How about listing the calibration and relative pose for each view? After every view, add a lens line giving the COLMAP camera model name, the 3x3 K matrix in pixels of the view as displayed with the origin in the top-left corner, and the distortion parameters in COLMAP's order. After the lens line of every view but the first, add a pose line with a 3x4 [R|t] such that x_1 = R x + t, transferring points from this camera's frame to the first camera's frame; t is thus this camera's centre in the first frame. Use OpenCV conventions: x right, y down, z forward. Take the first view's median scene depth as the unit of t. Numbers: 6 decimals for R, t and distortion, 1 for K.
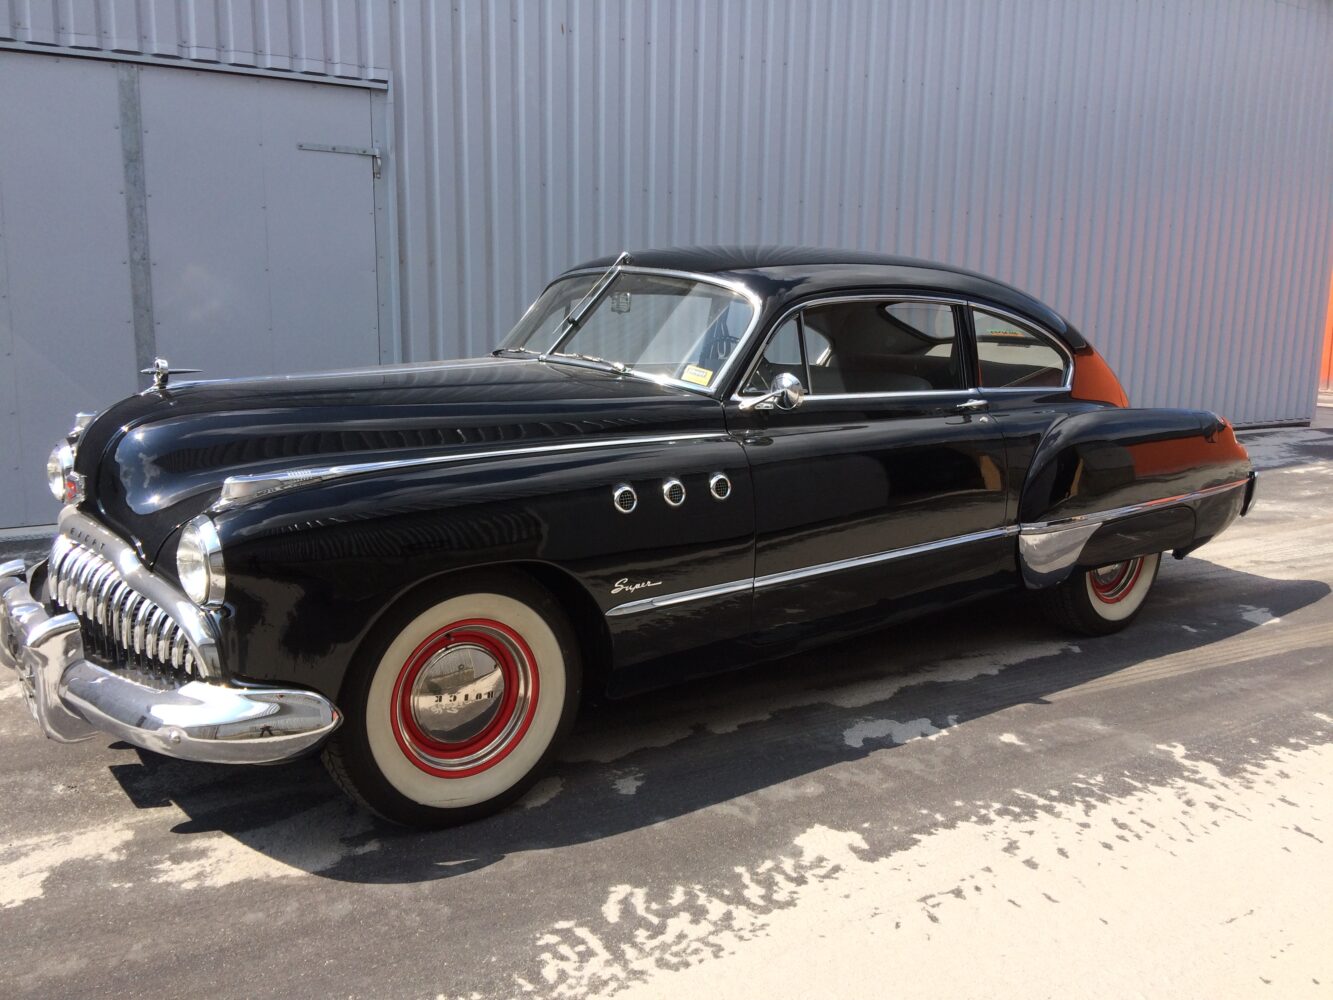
lens RADIAL K [[1116.0, 0, 666.5], [0, 1116.0, 500.0], [0, 0, 1]] dist [0.085502, -0.122118]
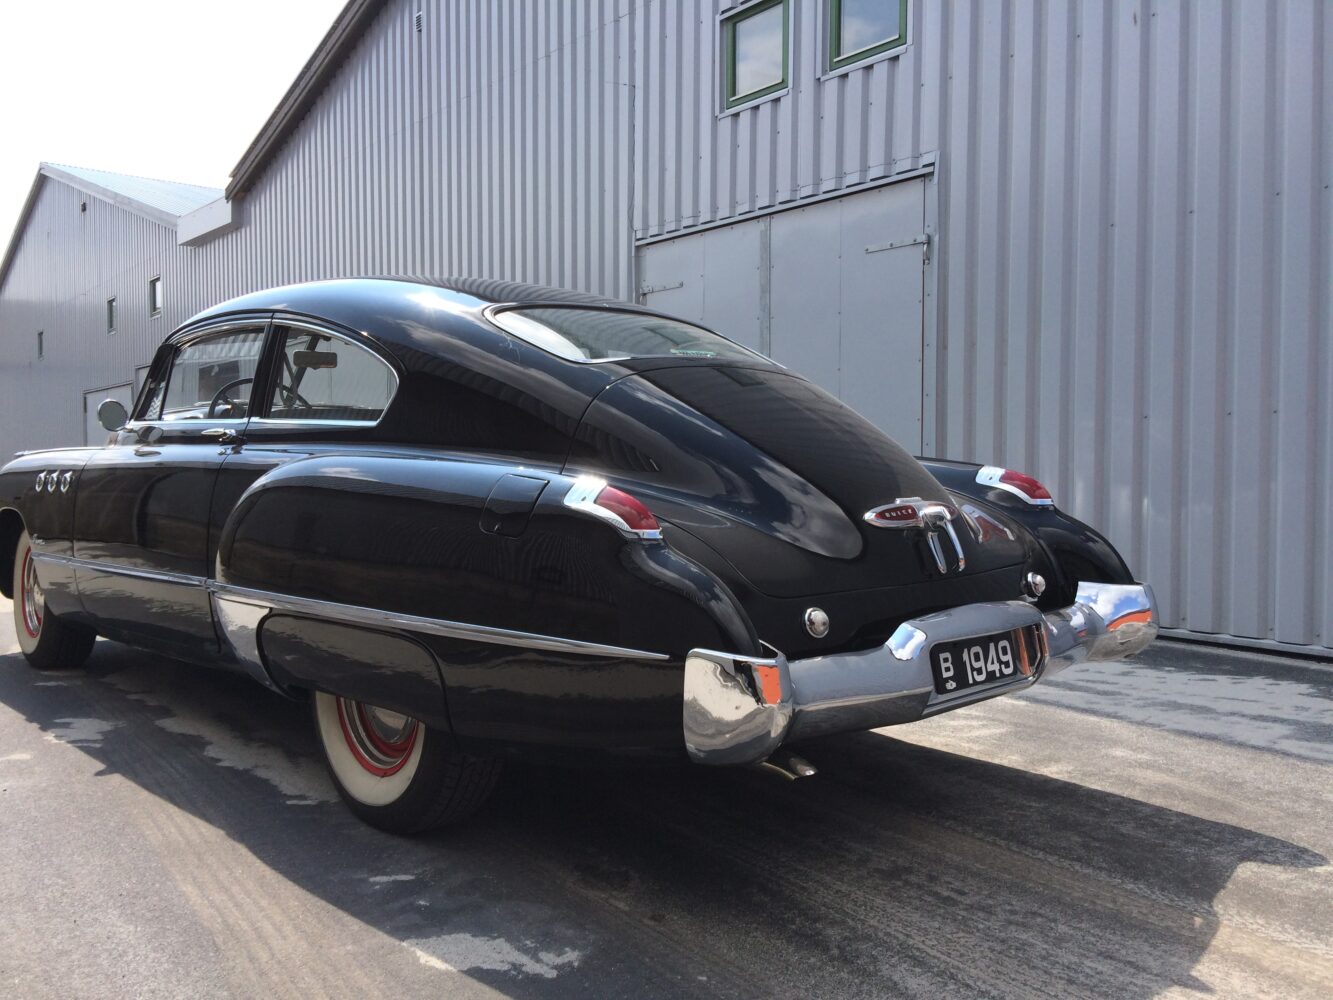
lens RADIAL K [[1116.0, 0, 666.5], [0, 1116.0, 500.0], [0, 0, 1]] dist [0.085502, -0.122118]
pose [[0.116740, 0.030287, -0.992701, 1.656729], [-0.172955, 0.984882, 0.009709, -0.143351], [0.977987, 0.170559, 0.120213, 1.725890]]
